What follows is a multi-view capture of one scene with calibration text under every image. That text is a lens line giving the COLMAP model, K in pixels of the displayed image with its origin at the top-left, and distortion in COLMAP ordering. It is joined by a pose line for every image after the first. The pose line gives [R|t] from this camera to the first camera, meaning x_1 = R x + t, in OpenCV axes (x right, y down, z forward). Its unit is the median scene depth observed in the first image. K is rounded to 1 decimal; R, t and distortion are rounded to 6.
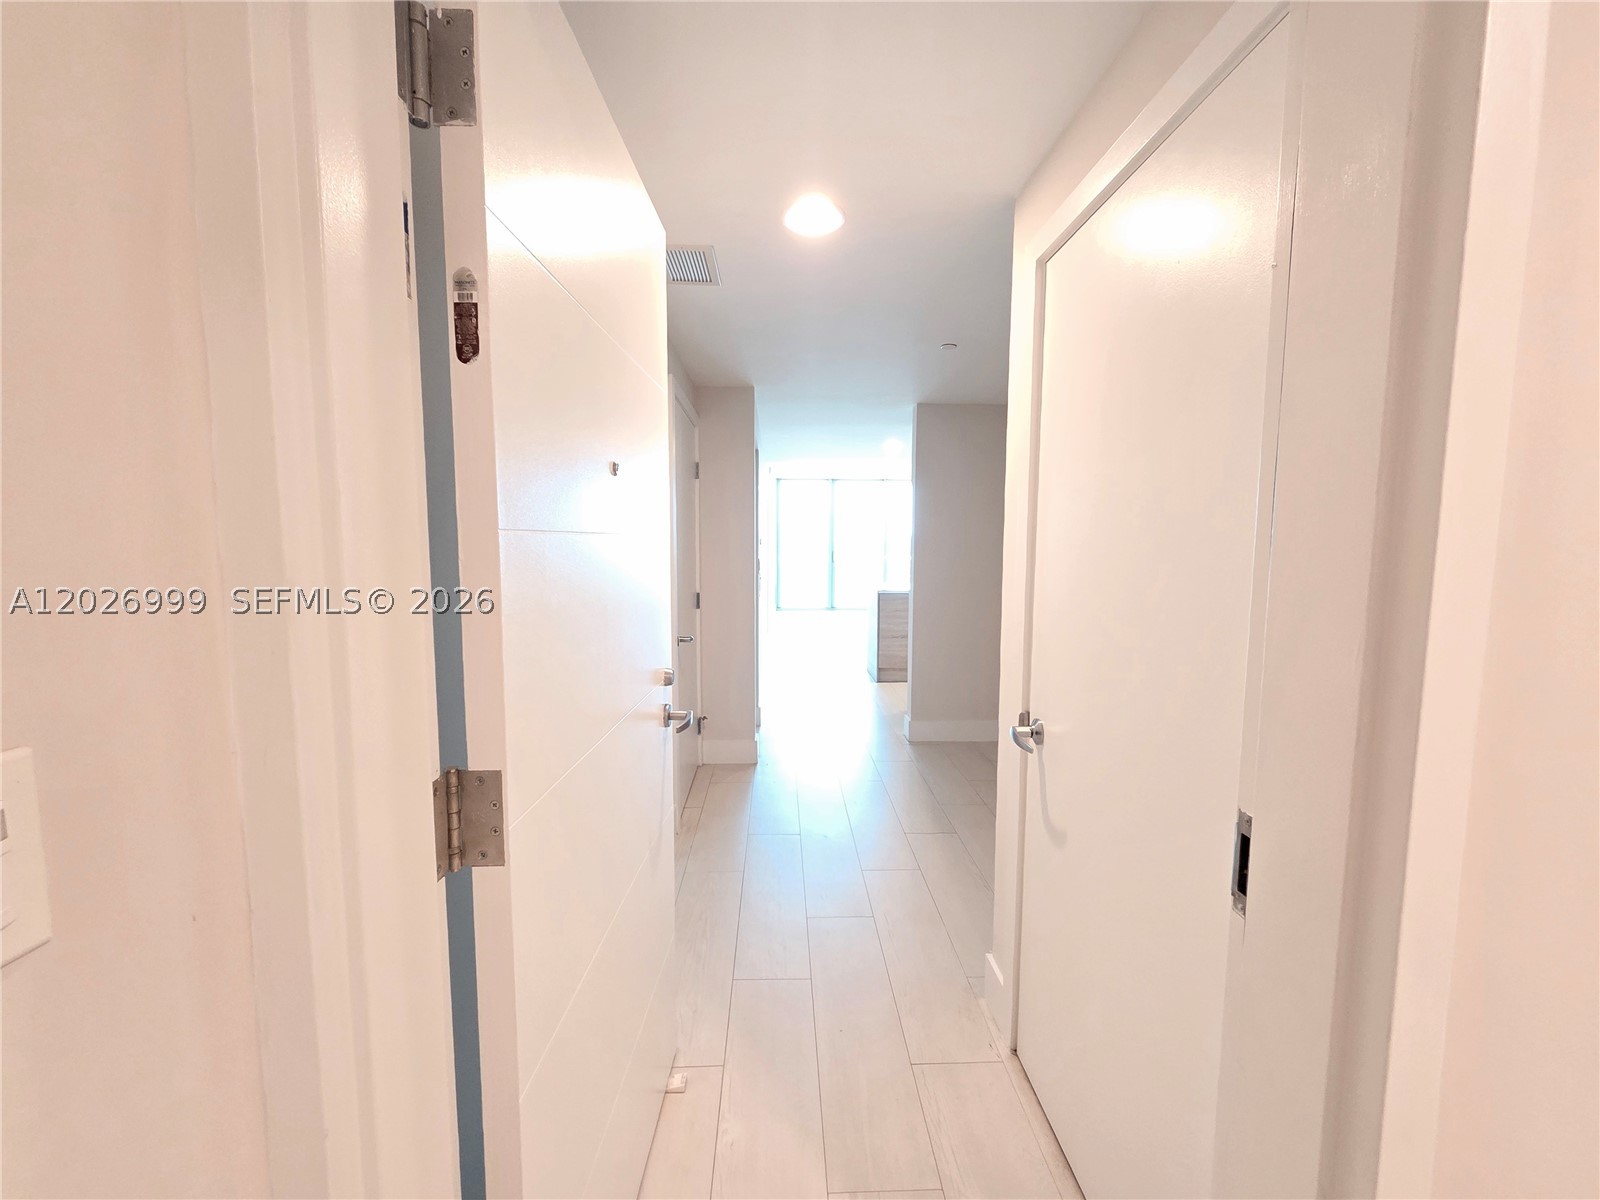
lens RADIAL K [[655.1, 0, 800.0], [0, 655.1, 600.0], [0, 0, 1]] dist [-0.000716, -0.000126]
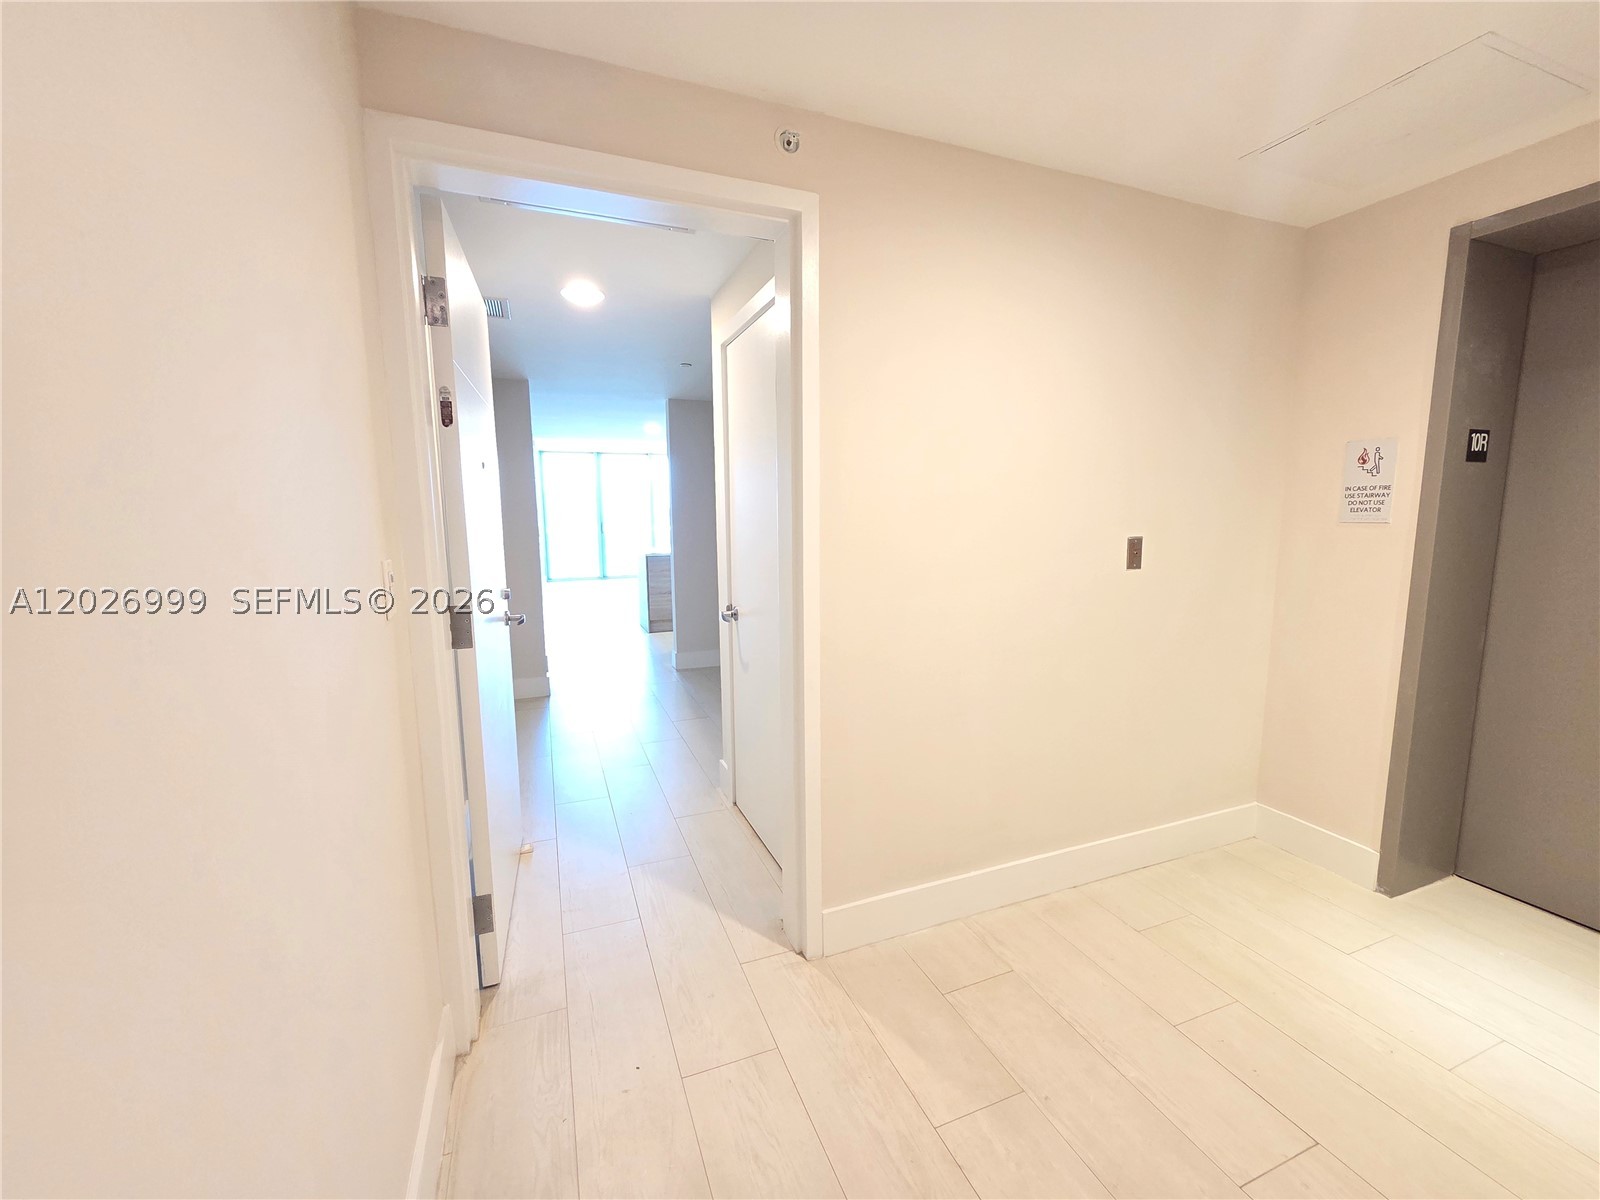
lens RADIAL K [[655.1, 0, 800.0], [0, 655.1, 600.0], [0, 0, 1]] dist [-0.000716, -0.000126]
pose [[0.940939, -0.056725, 0.333791, -0.024489], [0.043169, 0.997919, 0.047897, 0.034642], [-0.335813, -0.030658, 0.941430, -0.289353]]
